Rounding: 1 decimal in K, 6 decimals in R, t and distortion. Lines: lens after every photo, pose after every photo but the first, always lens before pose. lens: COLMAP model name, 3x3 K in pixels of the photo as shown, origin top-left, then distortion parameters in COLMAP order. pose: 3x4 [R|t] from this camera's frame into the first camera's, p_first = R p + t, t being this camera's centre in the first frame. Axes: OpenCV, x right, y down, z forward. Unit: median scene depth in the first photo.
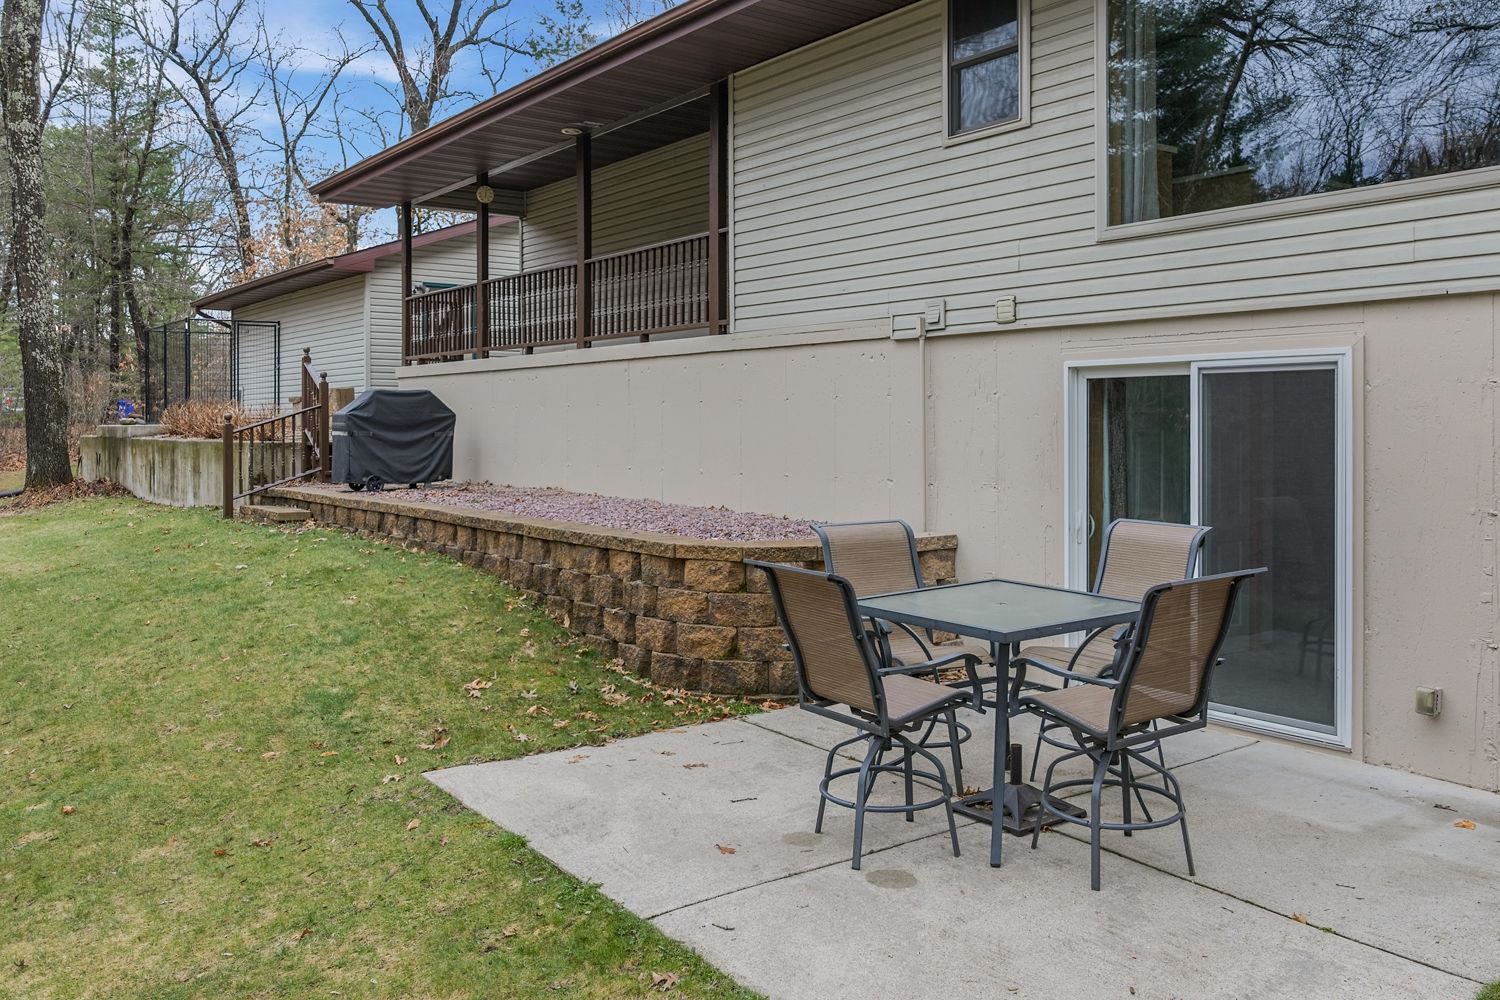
lens RADIAL K [[1248.9, 0, 726.4], [0, 1248.9, 431.7], [0, 0, 1]] dist [0.027985, -0.019864]
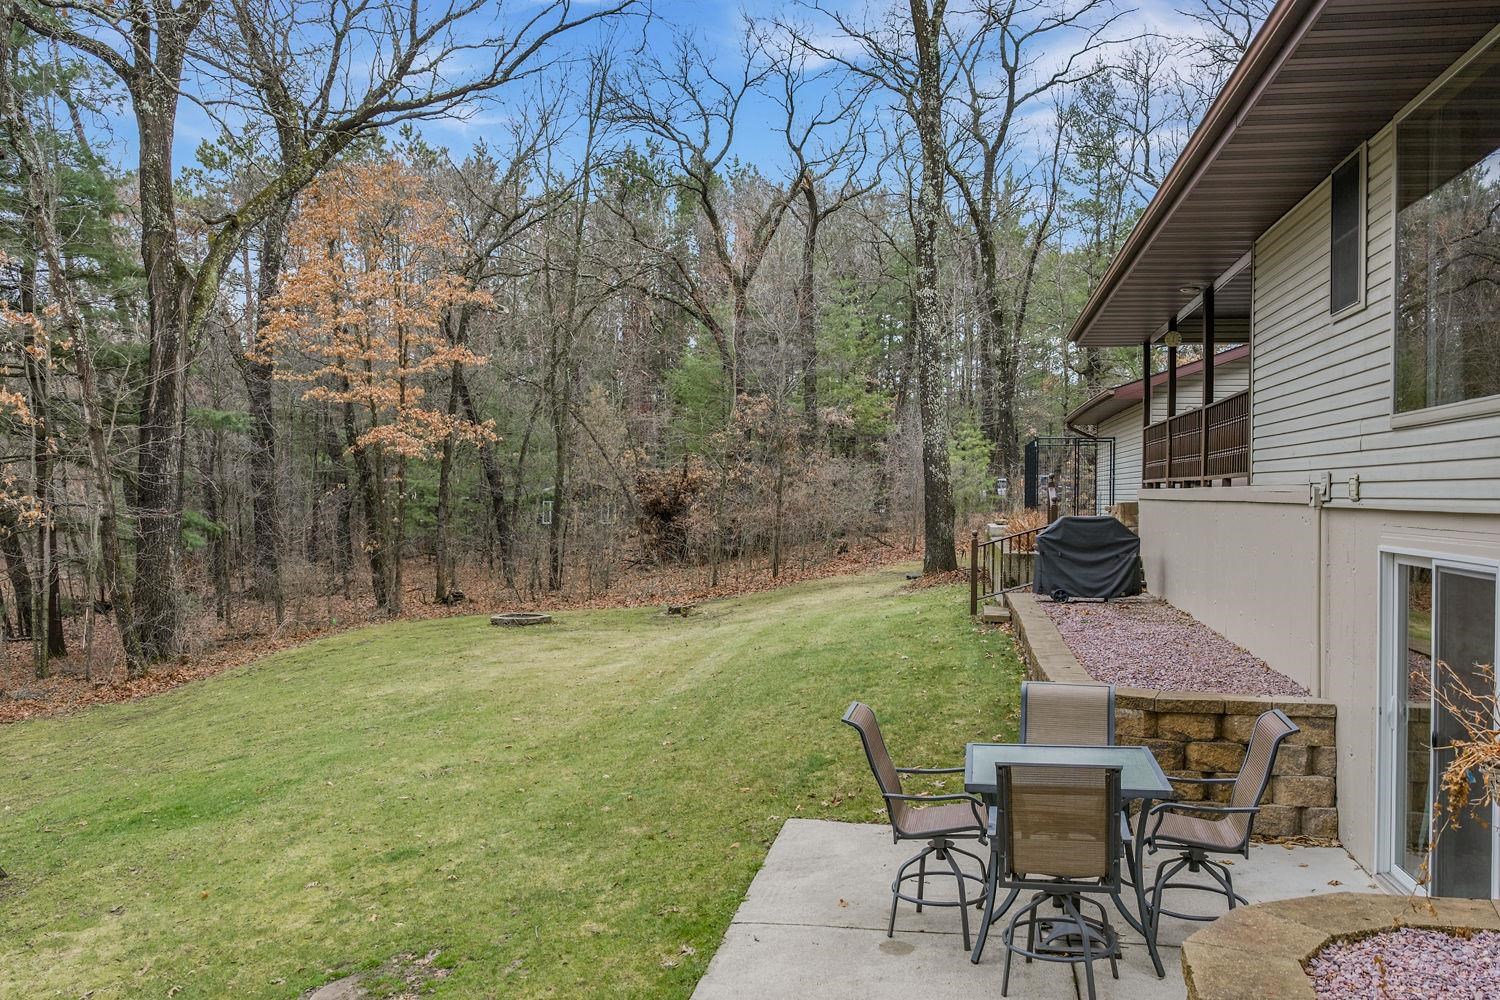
lens RADIAL K [[1229.9, 0, 750.0], [0, 1229.9, 500.0], [0, 0, 1]] dist [0.028785, -0.038125]
pose [[0.708069, 0.013635, -0.706011, 0.555927], [-0.017878, 0.999839, 0.001380, -0.076991], [0.705917, 0.011645, 0.708199, -0.045660]]
